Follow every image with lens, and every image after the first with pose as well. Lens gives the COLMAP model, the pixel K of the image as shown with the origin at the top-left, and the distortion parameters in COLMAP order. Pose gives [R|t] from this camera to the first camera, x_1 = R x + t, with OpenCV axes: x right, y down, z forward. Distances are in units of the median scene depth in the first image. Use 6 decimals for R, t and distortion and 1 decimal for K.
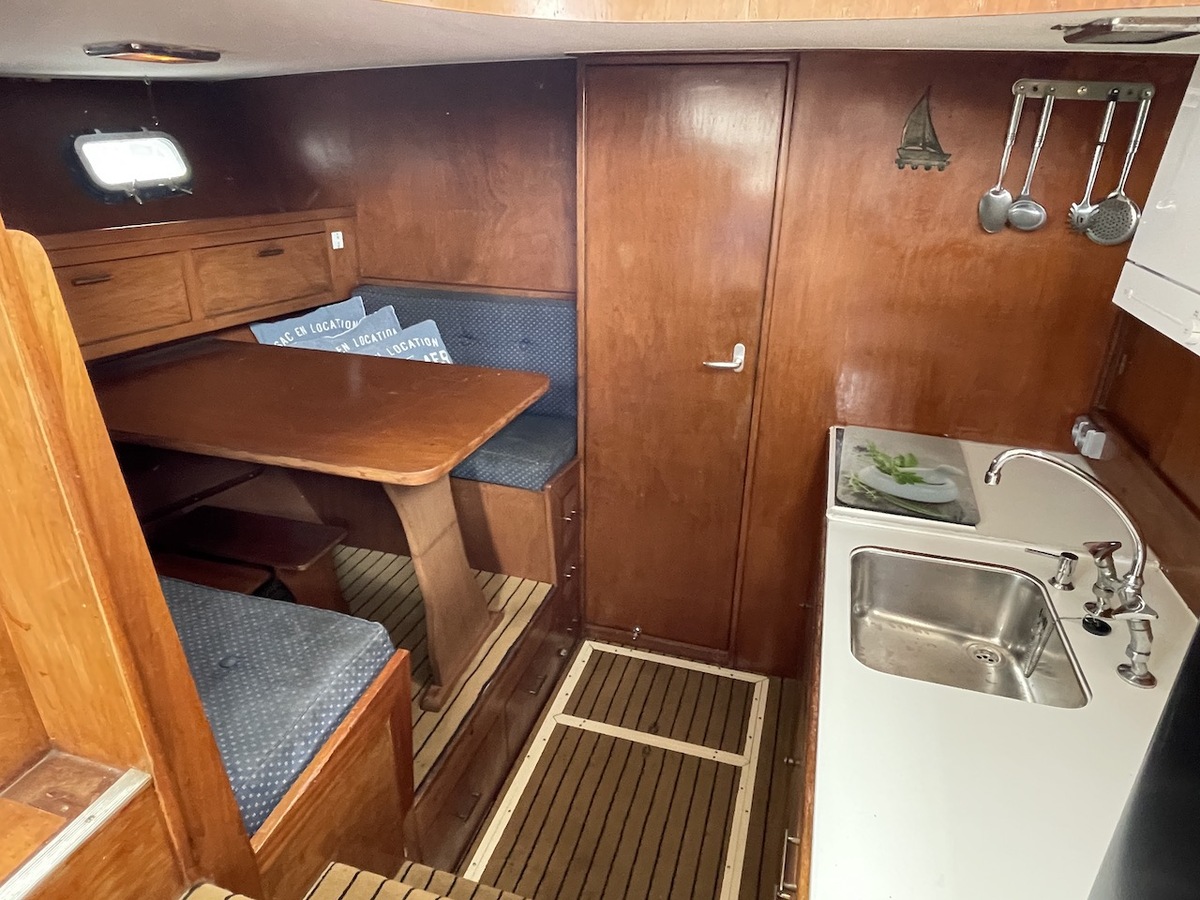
lens RADIAL K [[732.3, 0, 600.0], [0, 732.3, 450.0], [0, 0, 1]] dist [-0.030751, -0.002659]
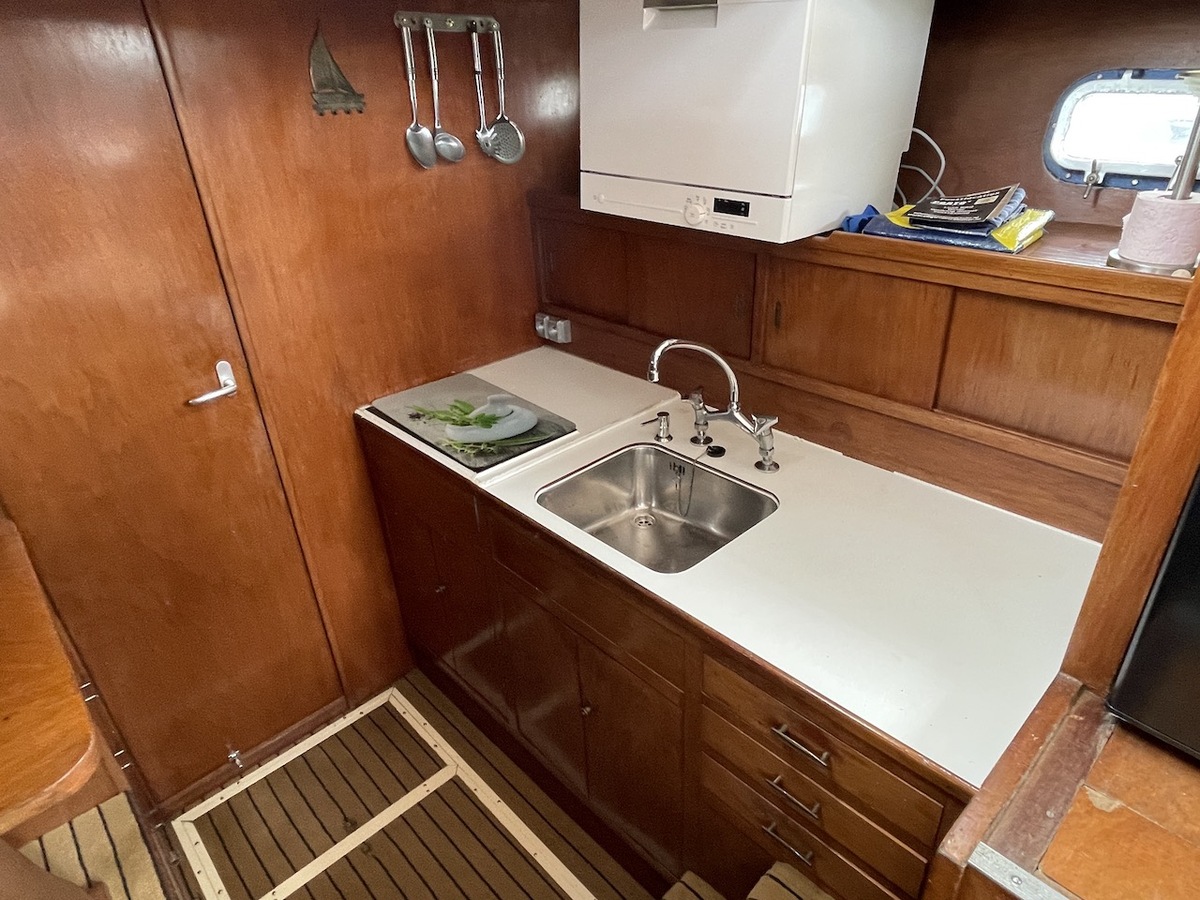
lens RADIAL K [[727.5, 0, 600.0], [0, 727.5, 450.0], [0, 0, 1]] dist [-0.000984, 0.001050]
pose [[0.489027, -0.438206, 0.754207, -0.272030], [0.386920, 0.883906, 0.262684, -0.124181], [-0.781758, 0.163358, 0.601805, 0.254387]]
